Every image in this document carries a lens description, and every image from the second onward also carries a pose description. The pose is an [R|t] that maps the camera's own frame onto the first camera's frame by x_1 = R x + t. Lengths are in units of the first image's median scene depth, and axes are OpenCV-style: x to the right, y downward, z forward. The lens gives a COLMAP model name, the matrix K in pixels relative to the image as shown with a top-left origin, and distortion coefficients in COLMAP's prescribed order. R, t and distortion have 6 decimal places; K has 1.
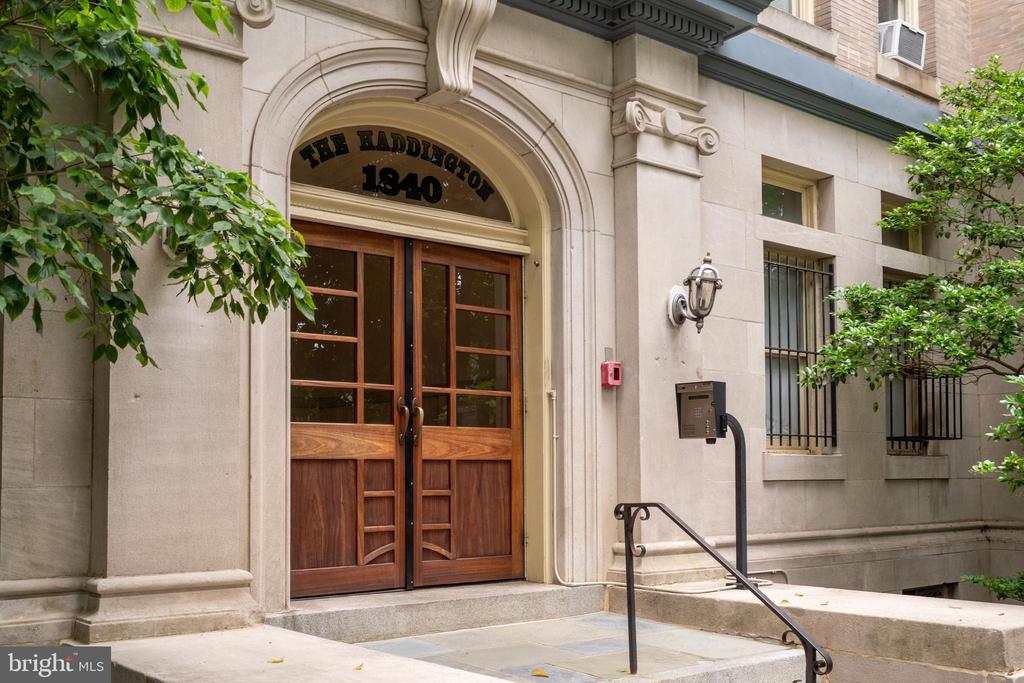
lens RADIAL K [[991.0, 0, 512.0], [0, 991.0, 341.5], [0, 0, 1]] dist [0.004012, 0.001035]
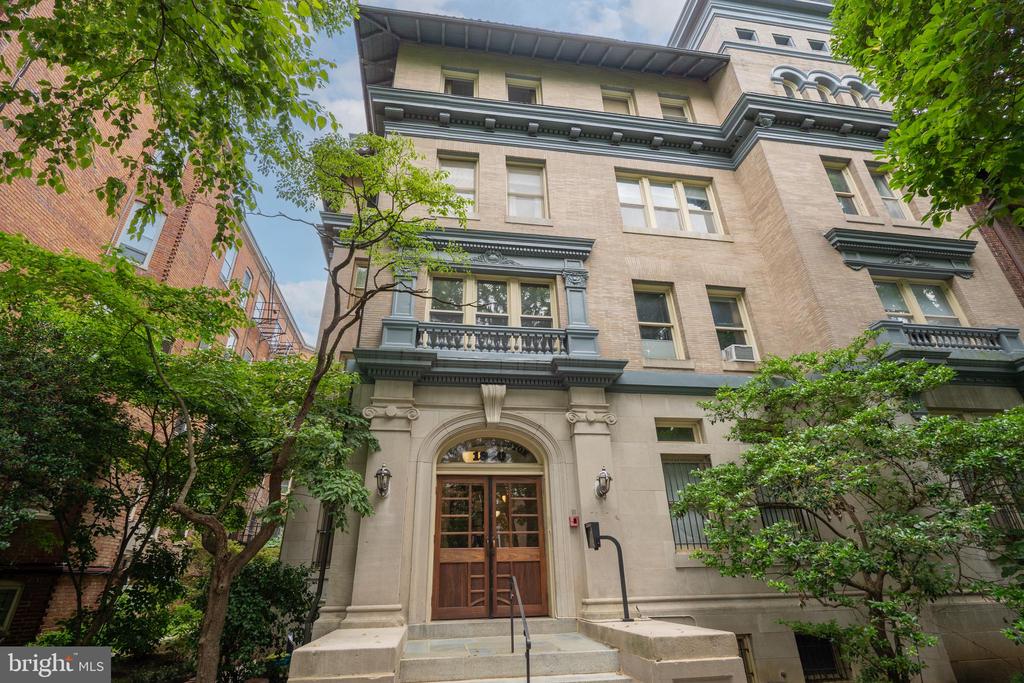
lens RADIAL K [[414.5, 0, 512.0], [0, 414.5, 341.5], [0, 0, 1]] dist [-0.000585, 0.000003]
pose [[0.885977, -0.244123, -0.394270, 0.497677], [0.080794, 0.918473, -0.387142, 0.009189], [0.456637, 0.311144, 0.833470, -0.090081]]
